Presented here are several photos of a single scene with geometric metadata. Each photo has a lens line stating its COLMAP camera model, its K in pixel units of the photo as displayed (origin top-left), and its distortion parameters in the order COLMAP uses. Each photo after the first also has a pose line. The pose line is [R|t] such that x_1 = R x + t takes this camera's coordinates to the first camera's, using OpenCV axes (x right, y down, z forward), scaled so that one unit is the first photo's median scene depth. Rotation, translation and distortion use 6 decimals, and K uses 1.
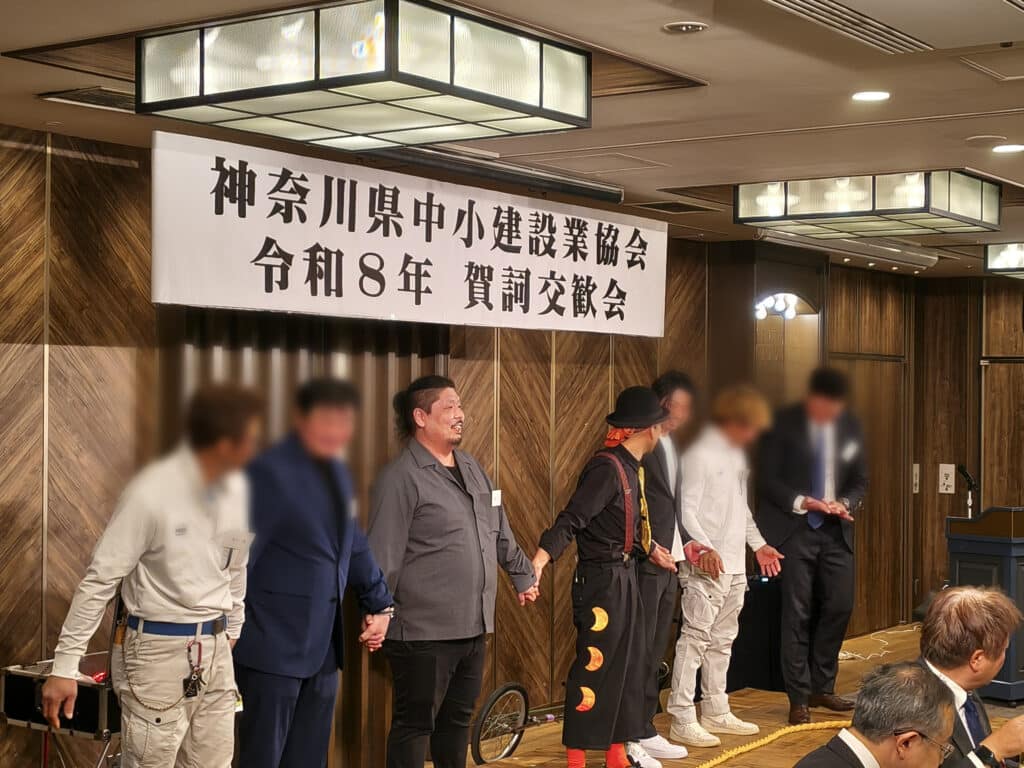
lens RADIAL K [[1748.6, 0, 515.4], [0, 1748.6, 388.6], [0, 0, 1]] dist [0.324421, -2.552892]
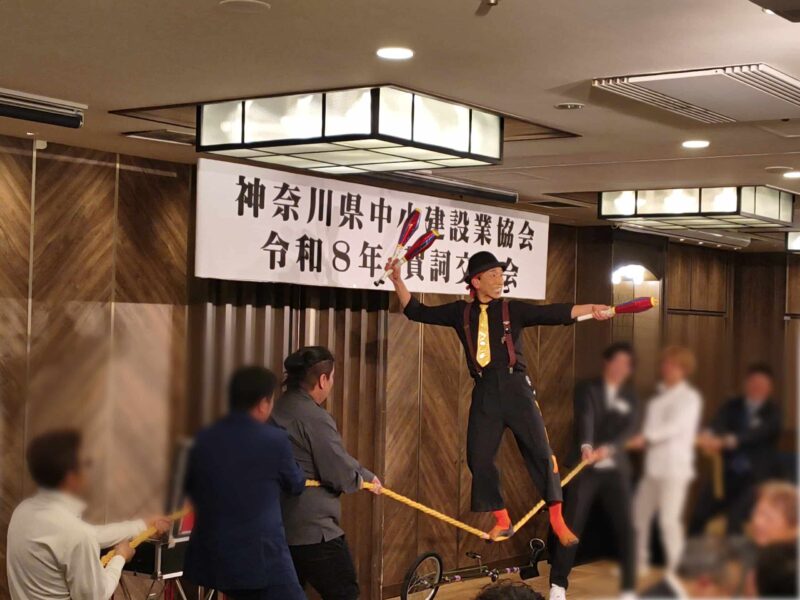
lens RADIAL K [[1453.2, 0, 400.0], [0, 1453.2, 300.0], [0, 0, 1]] dist [0.506116, -4.626659]
pose [[0.999823, 0.017431, -0.007099, -0.024768], [-0.017534, 0.999739, -0.014679, -0.012719], [0.006841, 0.014801, 0.999867, -0.169322]]
